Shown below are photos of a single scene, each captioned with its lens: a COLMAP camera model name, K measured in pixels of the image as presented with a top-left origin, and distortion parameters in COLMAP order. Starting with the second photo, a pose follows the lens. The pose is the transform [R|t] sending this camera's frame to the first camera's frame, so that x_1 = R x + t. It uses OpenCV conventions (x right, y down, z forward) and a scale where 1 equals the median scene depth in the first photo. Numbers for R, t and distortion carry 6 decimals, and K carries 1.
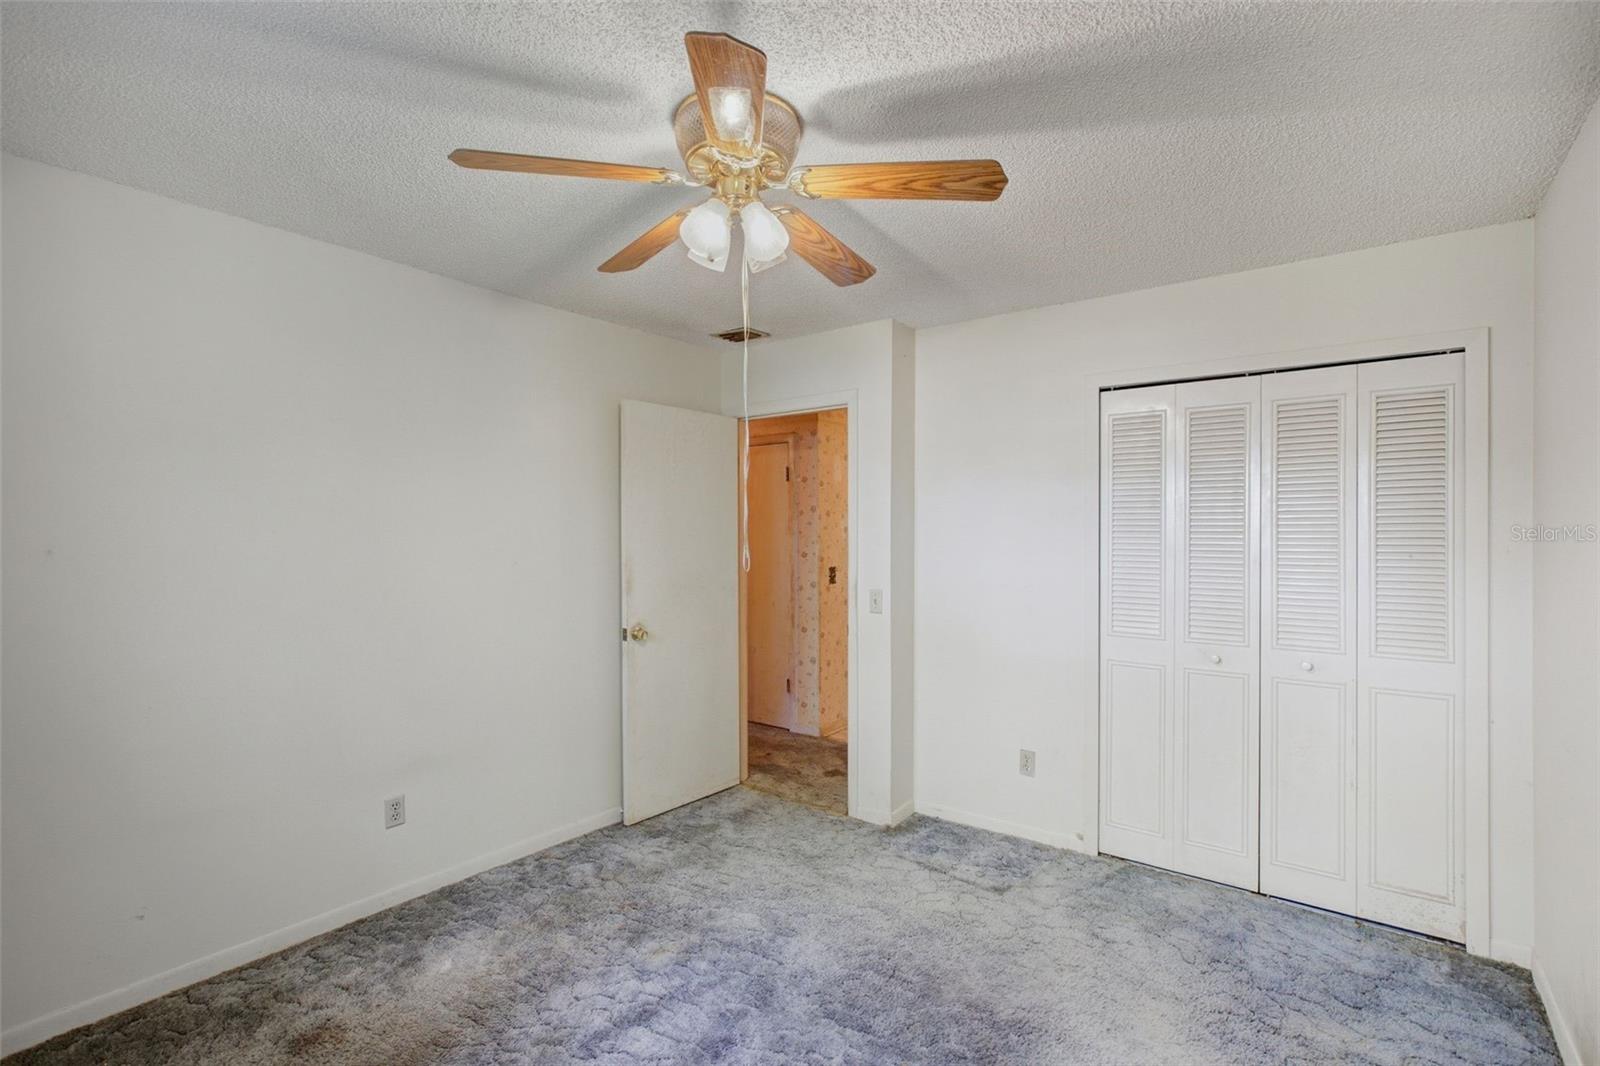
lens RADIAL K [[745.0, 0, 802.7], [0, 745.0, 536.5], [0, 0, 1]] dist [-0.013495, 0.007794]
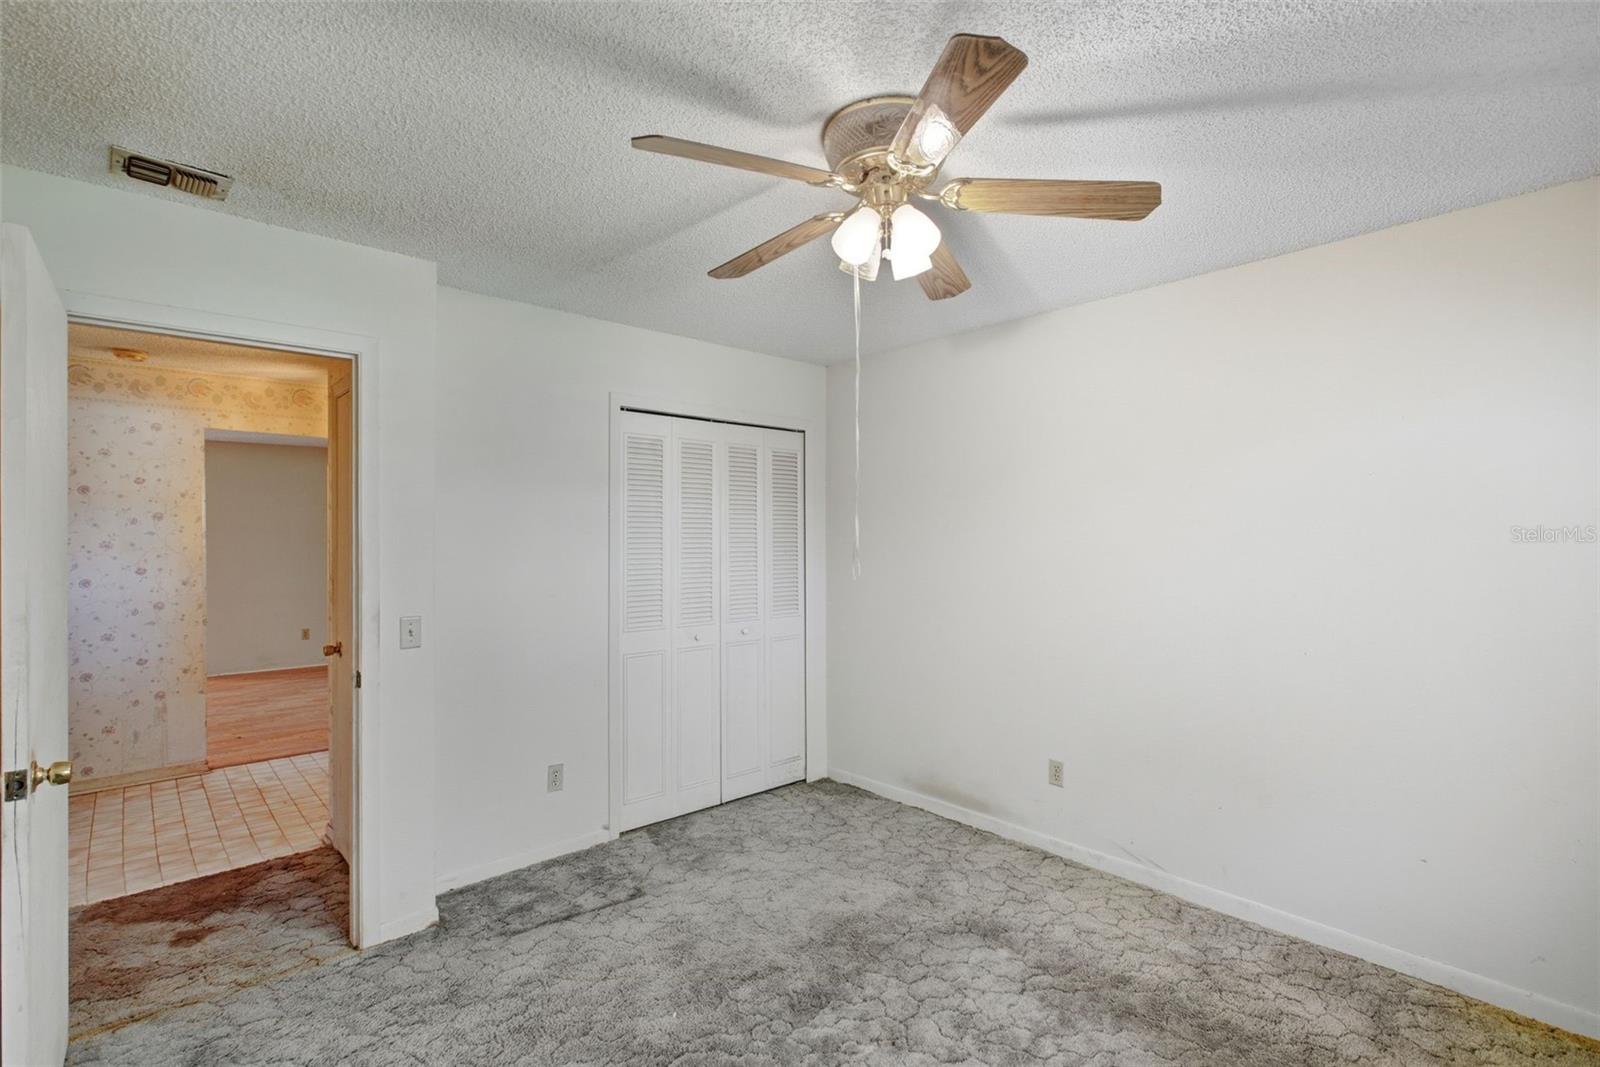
lens RADIAL K [[745.0, 0, 802.7], [0, 745.0, 537.0], [0, 0, 1]] dist [-0.013495, 0.007794]
pose [[0.178622, 0.003798, 0.983910, -0.676006], [0.007454, 0.999959, -0.005213, -0.001249], [-0.983890, 0.008265, 0.178586, 0.582483]]
